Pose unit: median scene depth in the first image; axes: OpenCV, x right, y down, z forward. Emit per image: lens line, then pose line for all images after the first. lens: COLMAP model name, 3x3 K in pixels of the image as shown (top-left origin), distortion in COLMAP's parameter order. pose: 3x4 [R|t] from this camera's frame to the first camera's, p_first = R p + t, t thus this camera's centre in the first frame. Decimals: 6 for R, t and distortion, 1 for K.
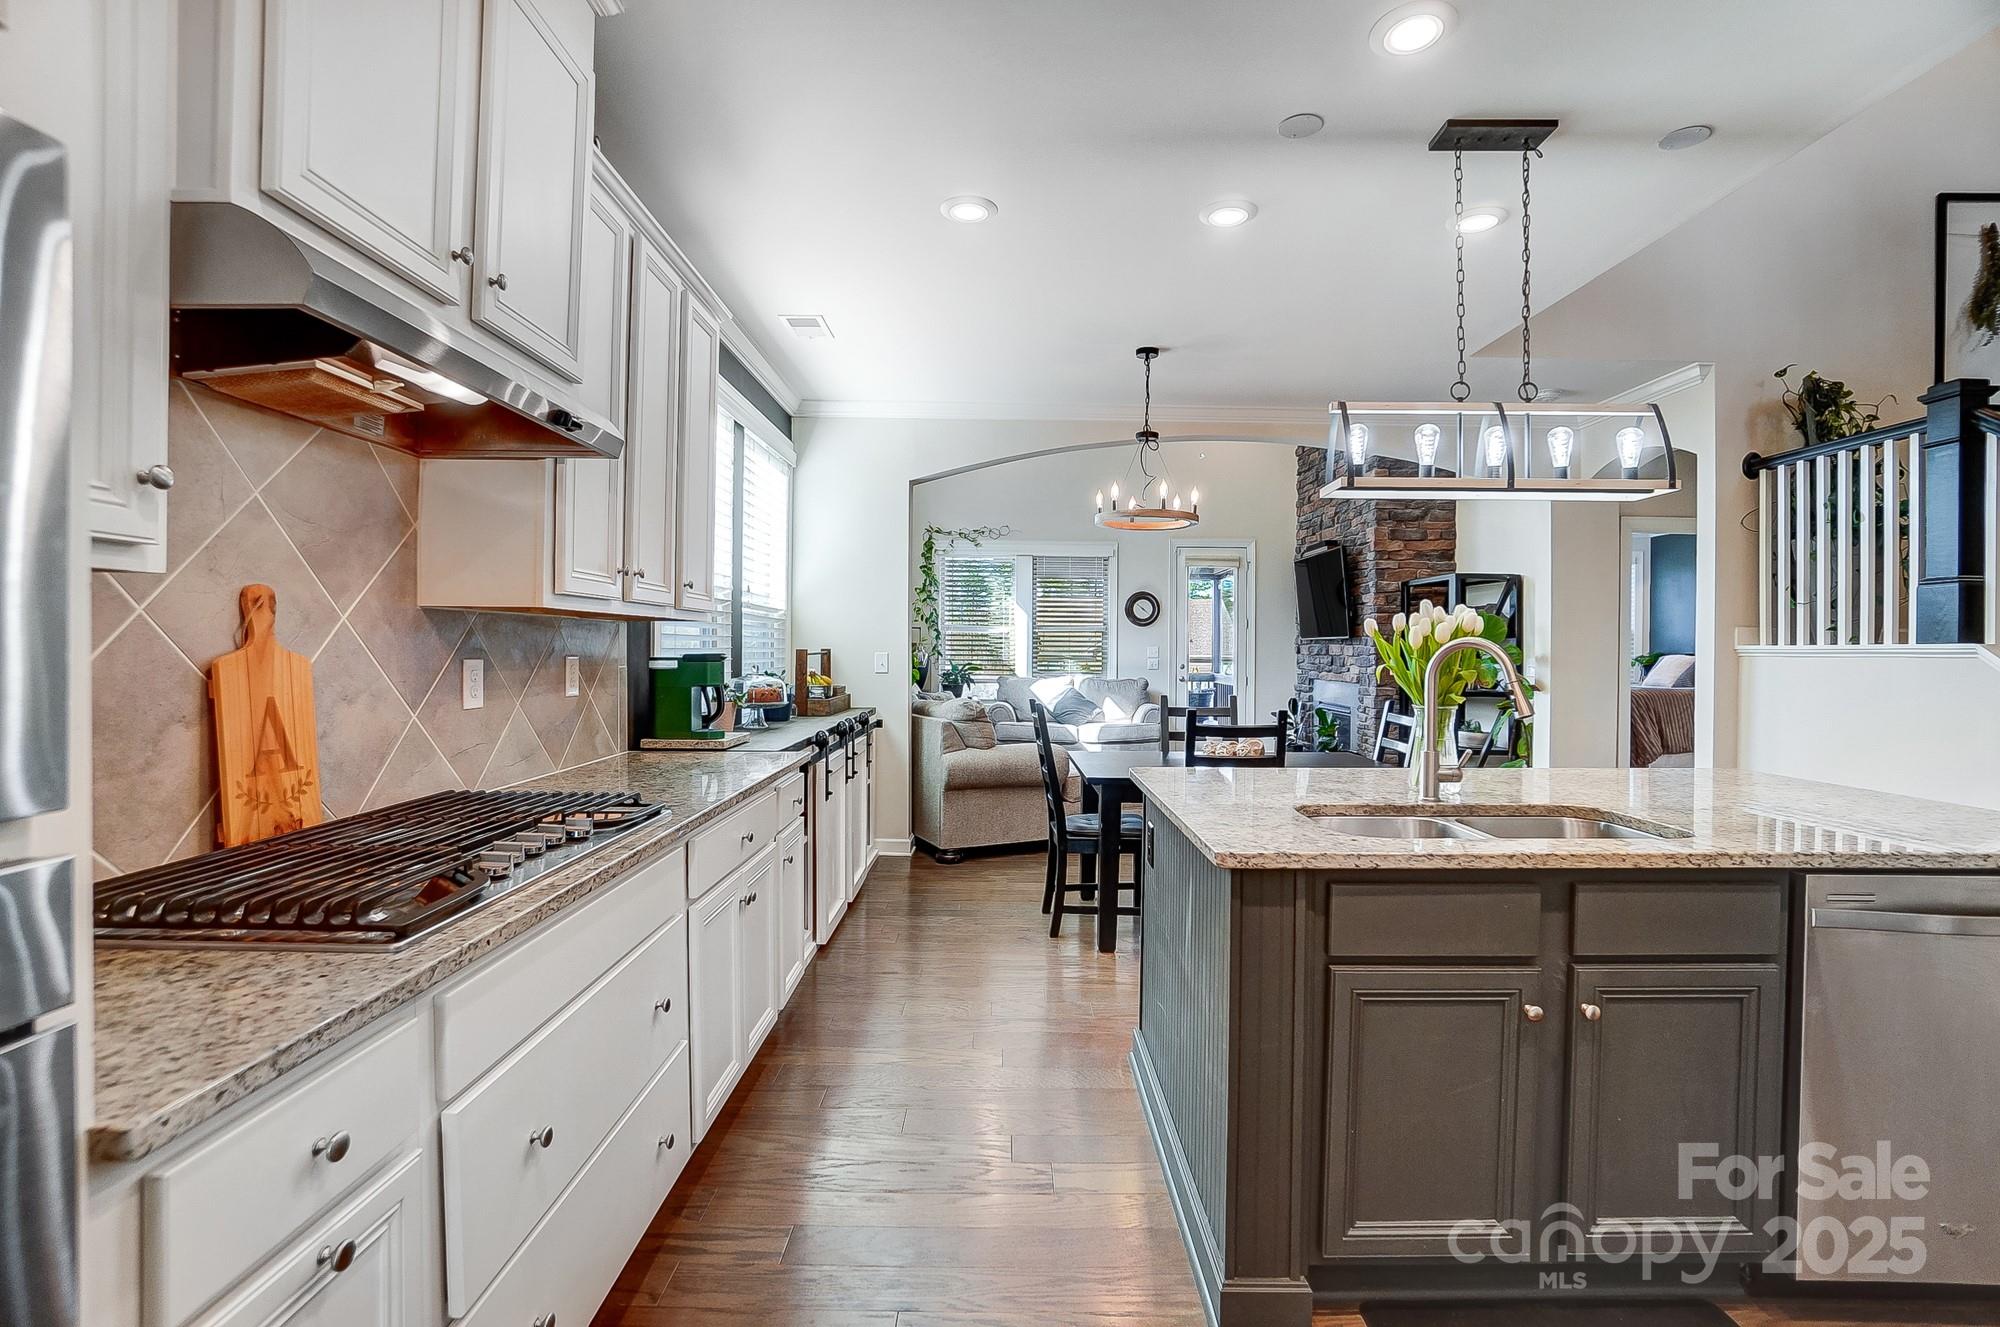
lens RADIAL K [[892.7, 0, 1017.2], [0, 892.7, 644.9], [0, 0, 1]] dist [-0.035375, 0.000214]
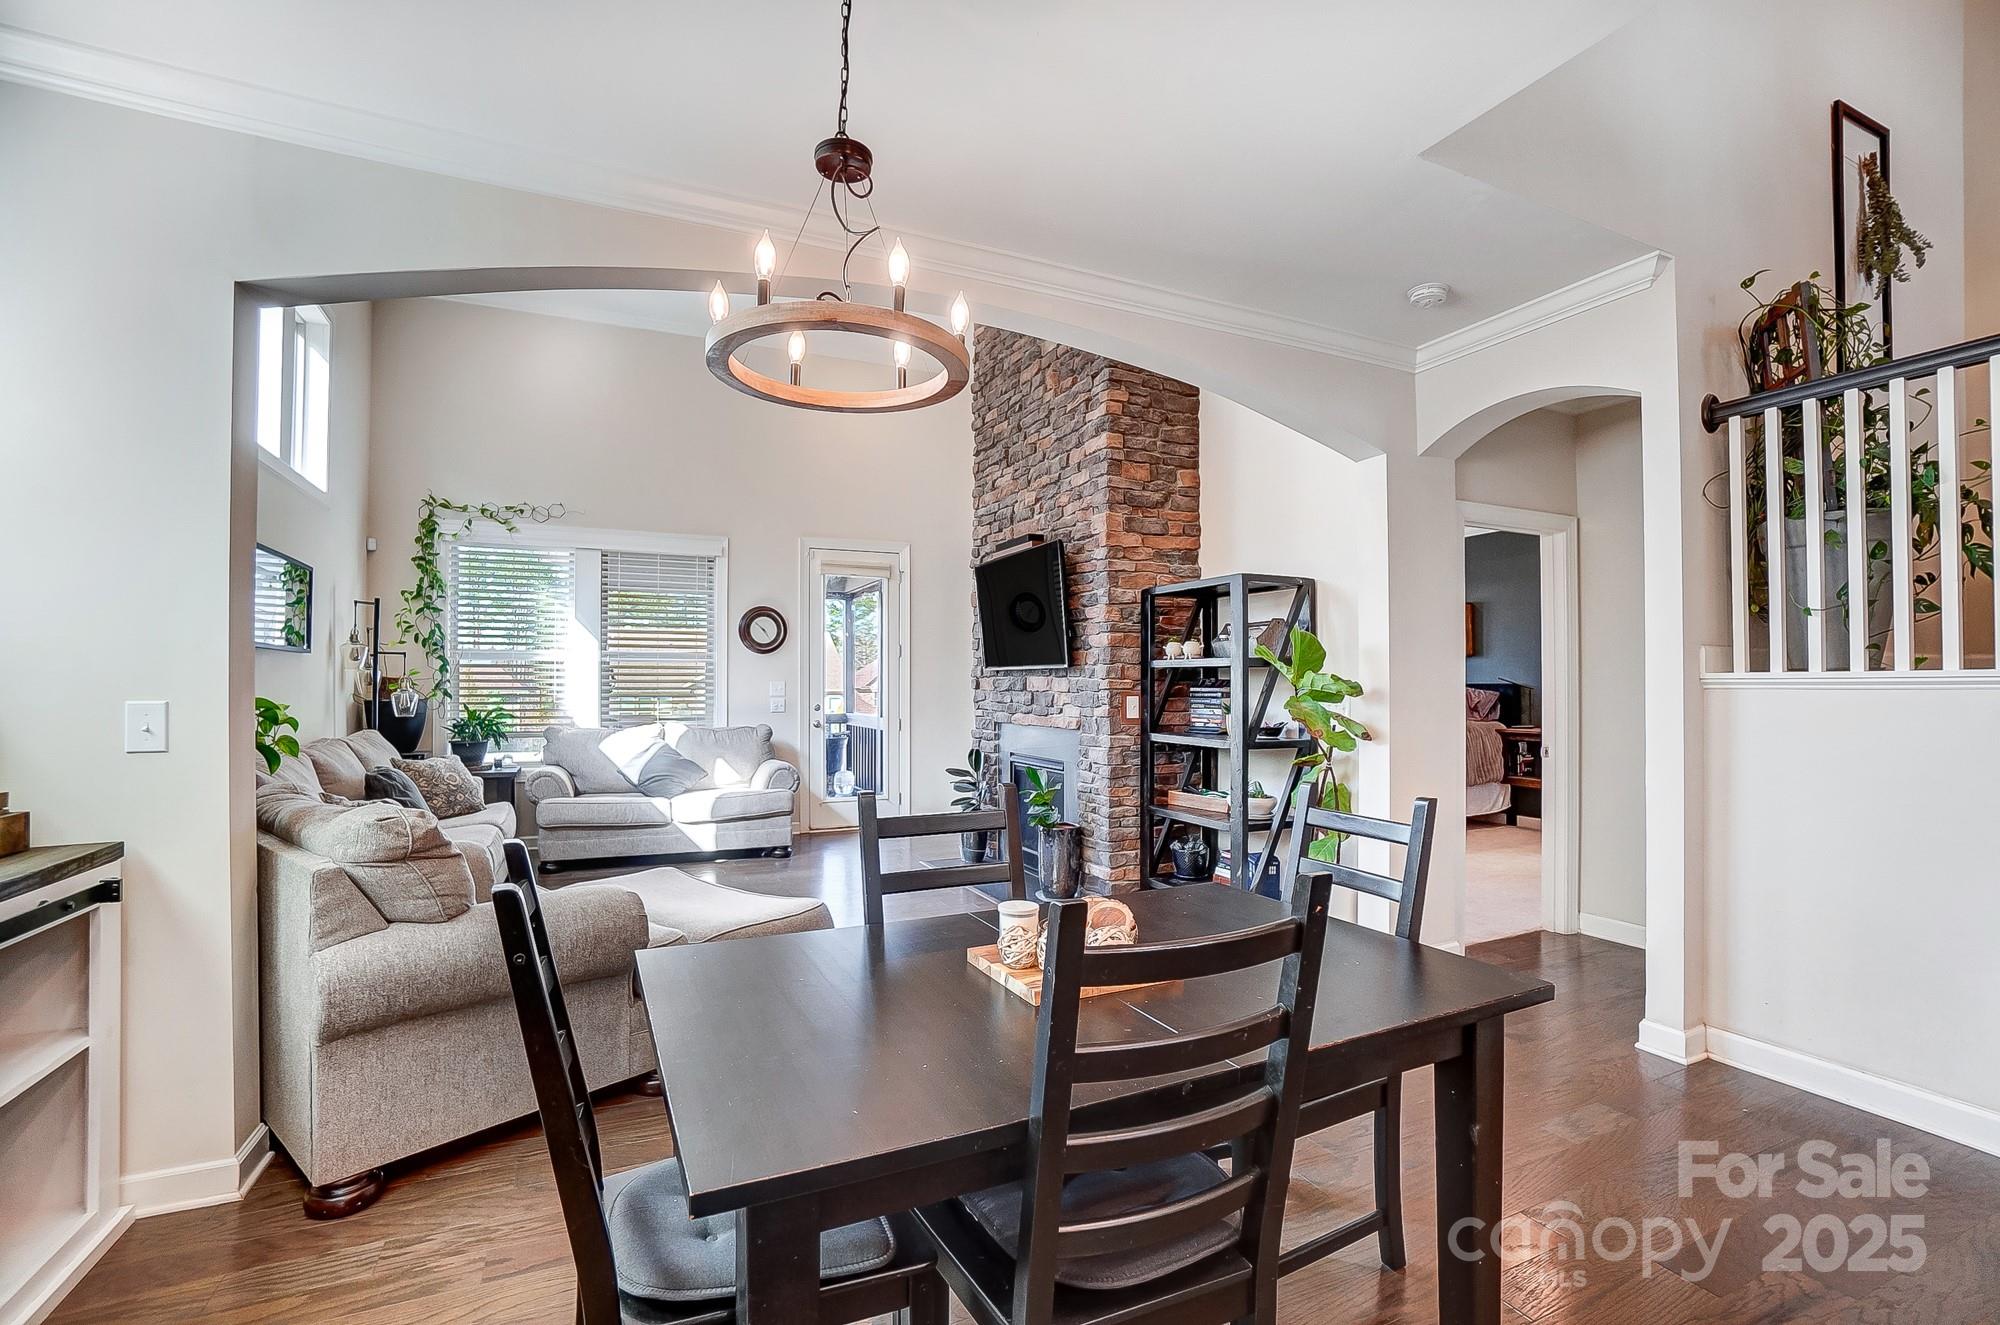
lens RADIAL K [[864.4, 0, 985.3], [0, 864.4, 666.9], [0, 0, 1]] dist [-0.047383, 0.000017]
pose [[0.914876, -0.000132, 0.403734, 0.031559], [0.005832, 0.999900, -0.012890, 0.000486], [-0.403692, 0.014148, 0.914786, 0.402912]]
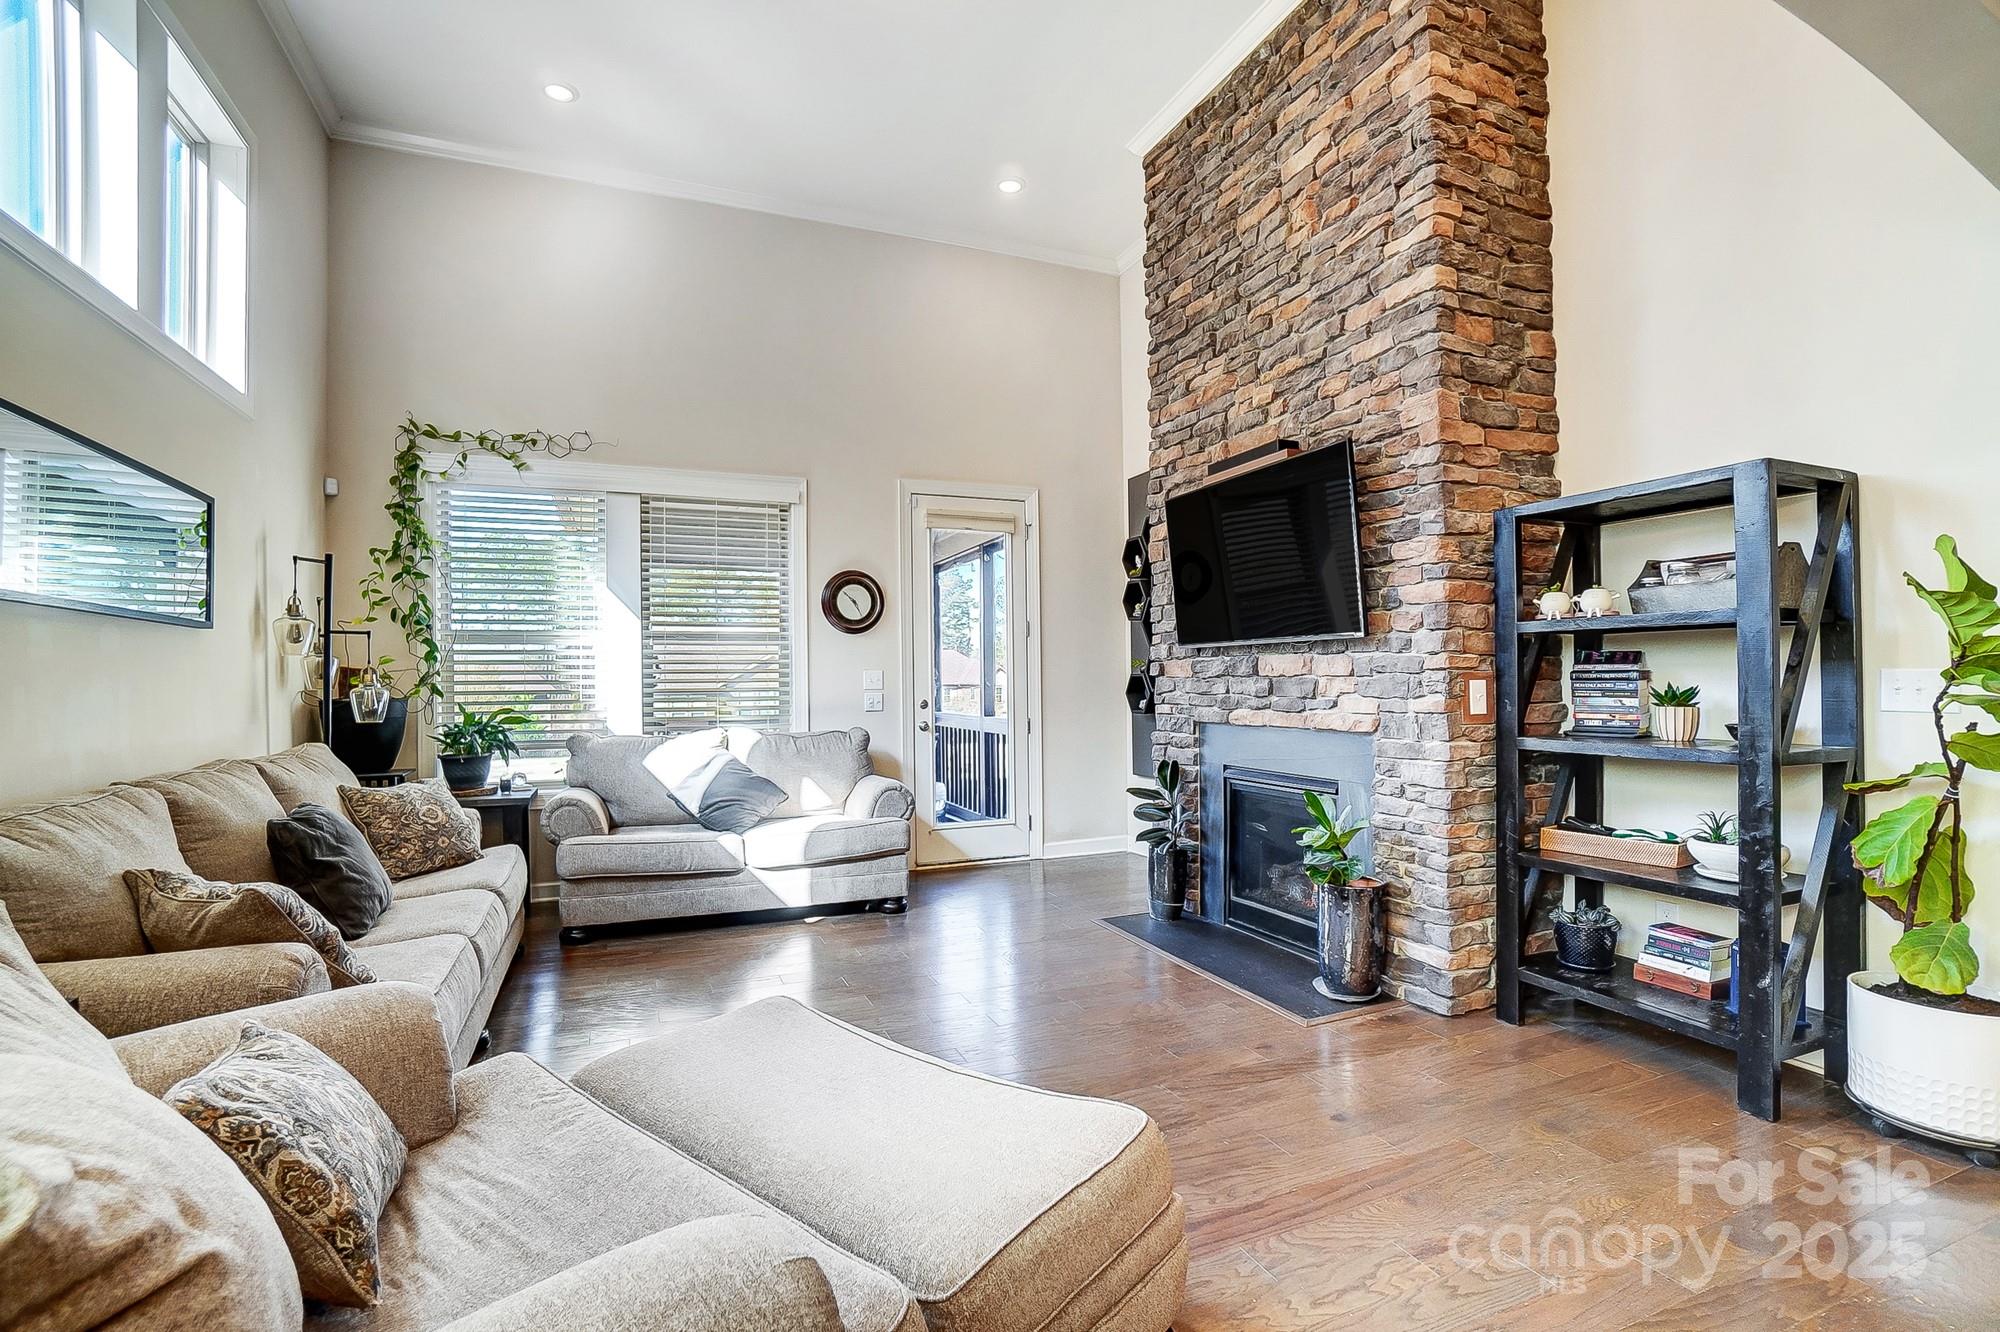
lens RADIAL K [[875.4, 0, 974.8], [0, 875.4, 665.7], [0, 0, 1]] dist [-0.042754, 0.000223]
pose [[0.931897, -0.012681, 0.362502, 0.020360], [0.017523, 0.999796, -0.010071, 0.008716], [-0.362300, 0.015737, 0.931929, 0.676585]]
